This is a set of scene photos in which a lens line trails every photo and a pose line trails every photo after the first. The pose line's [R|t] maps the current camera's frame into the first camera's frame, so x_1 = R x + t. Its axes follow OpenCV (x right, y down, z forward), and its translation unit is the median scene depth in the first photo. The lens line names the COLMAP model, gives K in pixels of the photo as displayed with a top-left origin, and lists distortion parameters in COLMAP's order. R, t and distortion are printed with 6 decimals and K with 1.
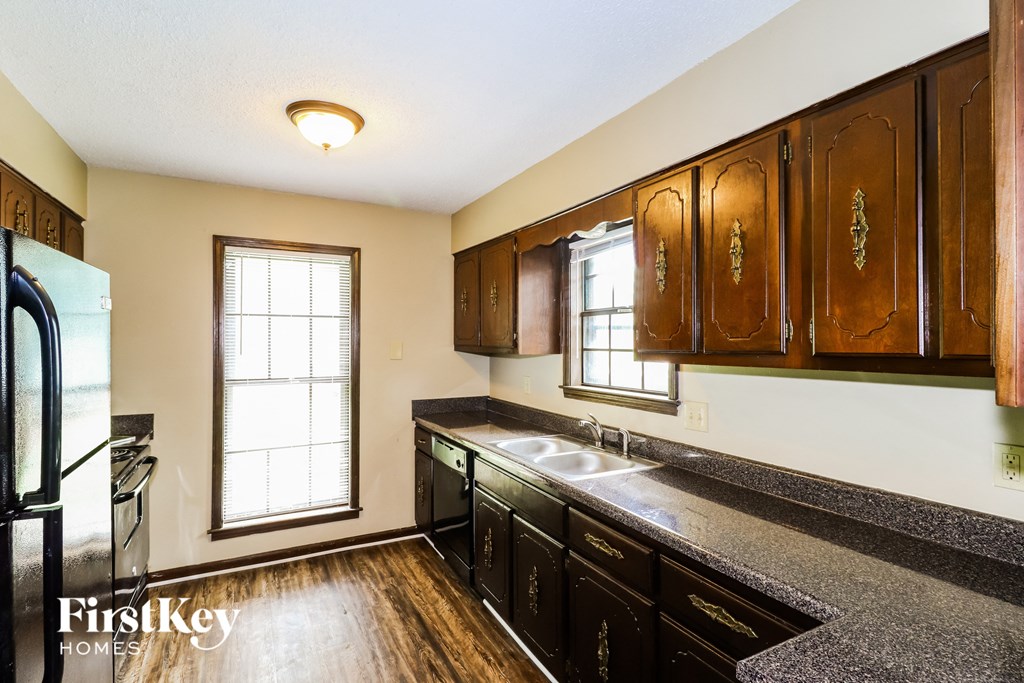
lens RADIAL K [[496.9, 0, 512.5], [0, 496.9, 339.4], [0, 0, 1]] dist [0.009683, -0.000186]
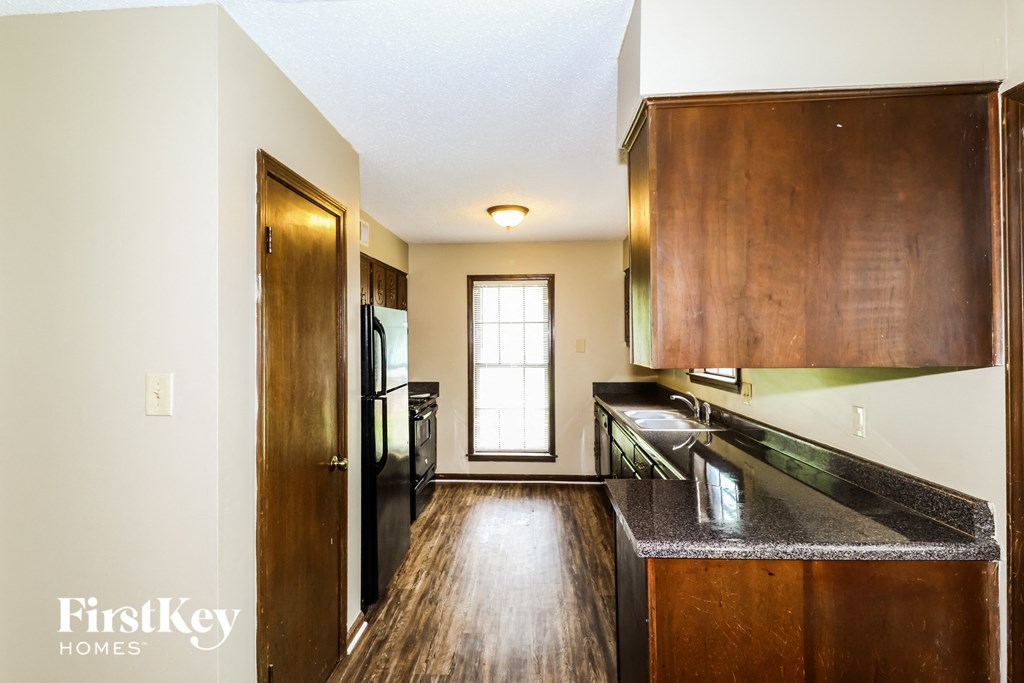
lens RADIAL K [[496.9, 0, 512.5], [0, 496.9, 339.4], [0, 0, 1]] dist [0.009683, -0.000186]
pose [[0.859999, -0.006706, -0.510251, 0.364570], [0.007953, 0.999968, 0.000263, 0.002570], [0.510233, -0.004285, 0.860025, -0.335897]]
